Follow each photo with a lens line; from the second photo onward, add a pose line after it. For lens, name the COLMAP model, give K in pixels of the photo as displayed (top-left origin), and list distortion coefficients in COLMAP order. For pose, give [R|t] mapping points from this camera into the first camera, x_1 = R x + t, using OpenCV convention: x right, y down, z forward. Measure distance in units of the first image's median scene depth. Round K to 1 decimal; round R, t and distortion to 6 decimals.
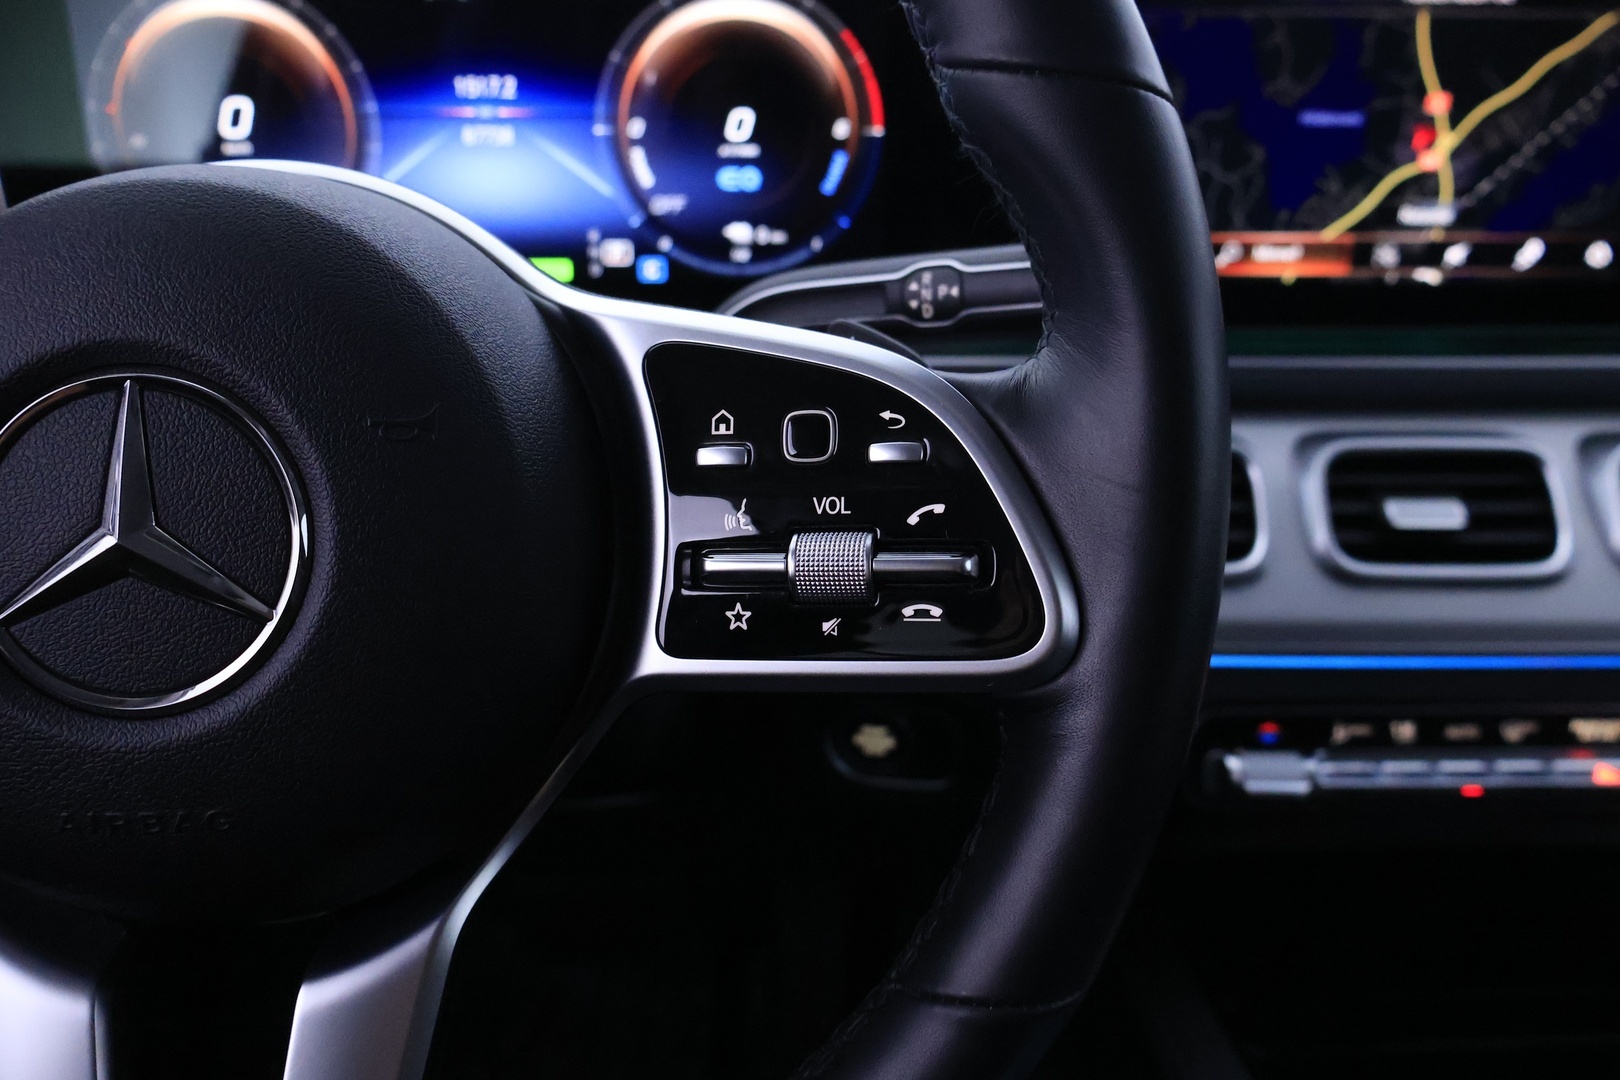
lens RADIAL K [[1351.6, 0, 810.3], [0, 1351.6, 542.0], [0, 0, 1]] dist [-0.011184, 0.000661]
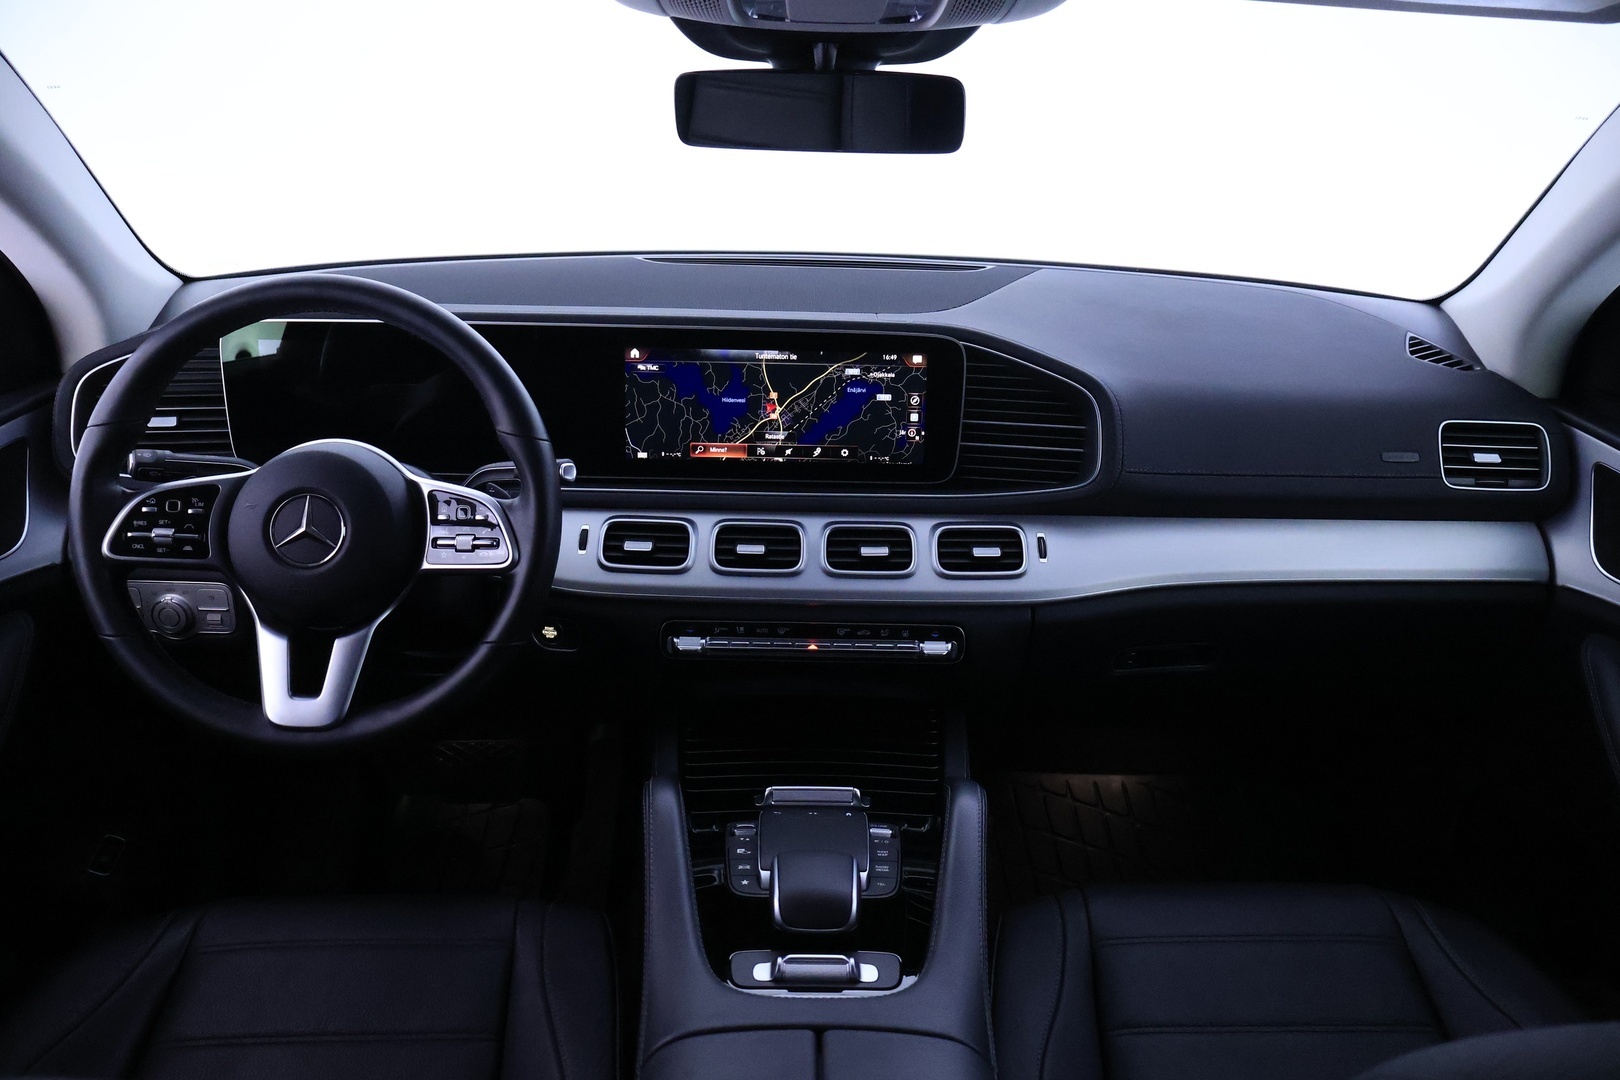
lens RADIAL K [[1351.6, 0, 812.2], [0, 1351.6, 539.9], [0, 0, 1]] dist [-0.011184, 0.000661]
pose [[0.999697, 0.024054, -0.005263, 0.562161], [-0.024370, 0.997121, -0.071798, 0.143919], [0.003520, 0.071904, 0.997405, -1.616747]]
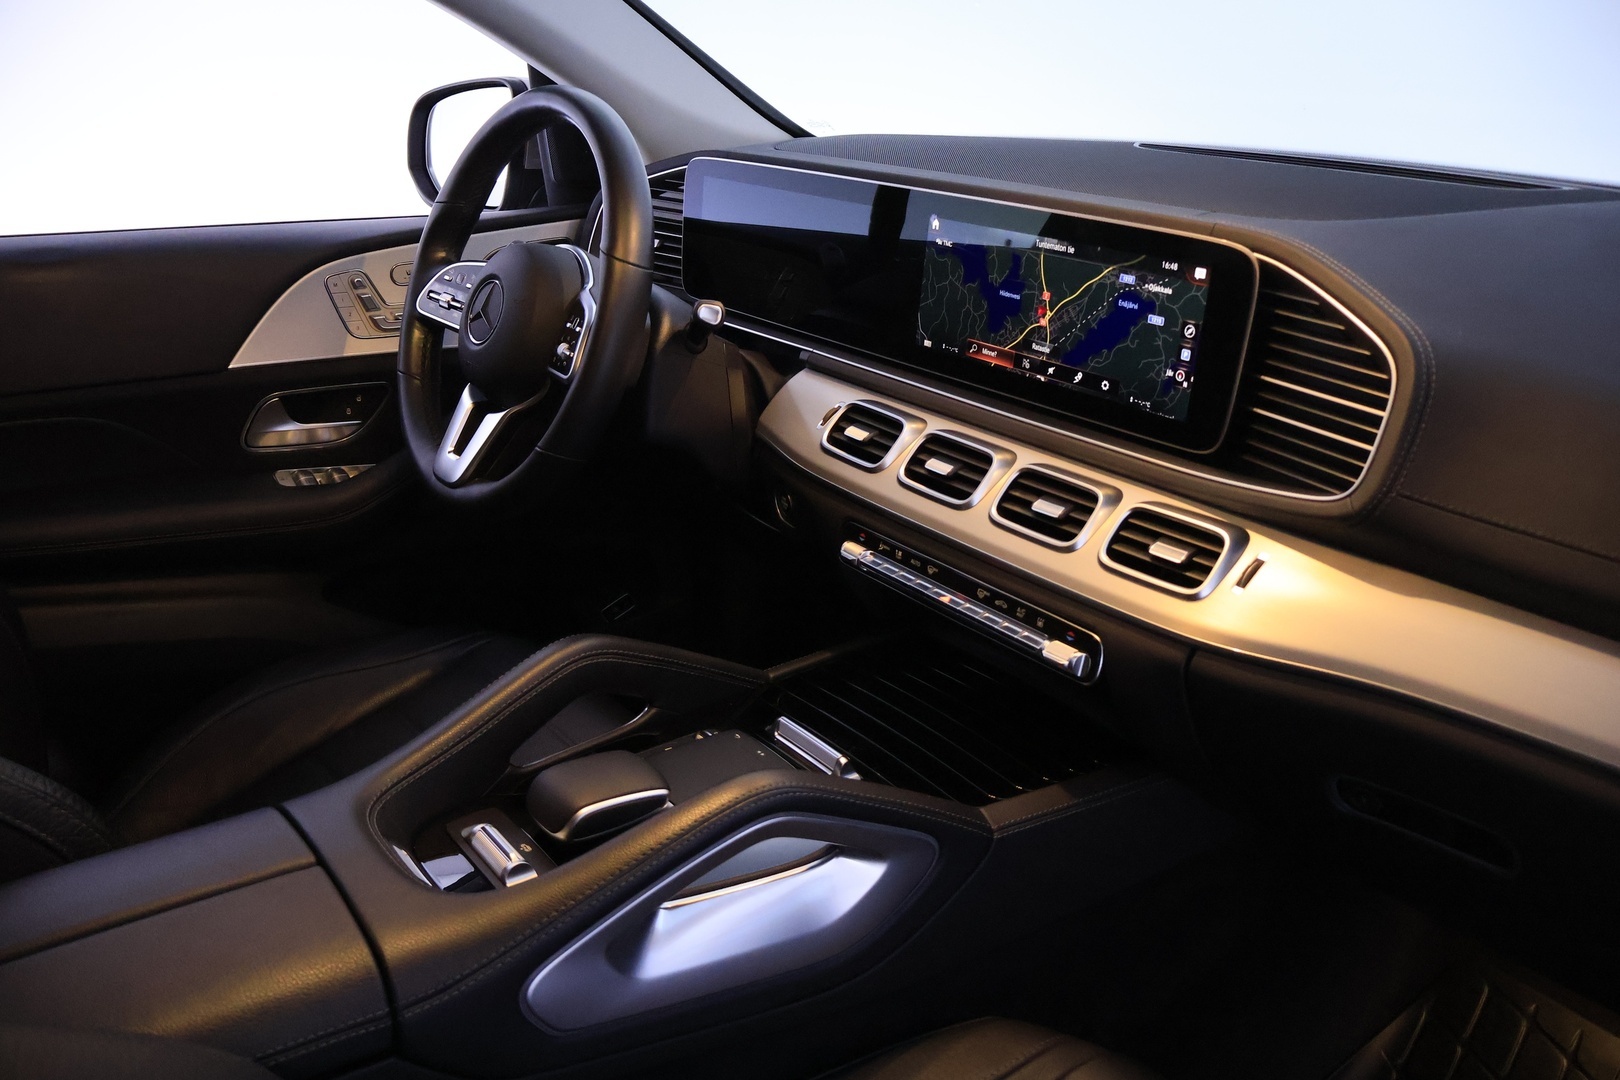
lens RADIAL K [[1351.6, 0, 811.2], [0, 1351.6, 534.1], [0, 0, 1]] dist [-0.011184, 0.000661]
pose [[0.586351, 0.297472, -0.753461, 1.947131], [-0.346082, 0.932965, 0.099016, -0.061565], [0.732407, 0.202701, 0.649994, -0.560003]]
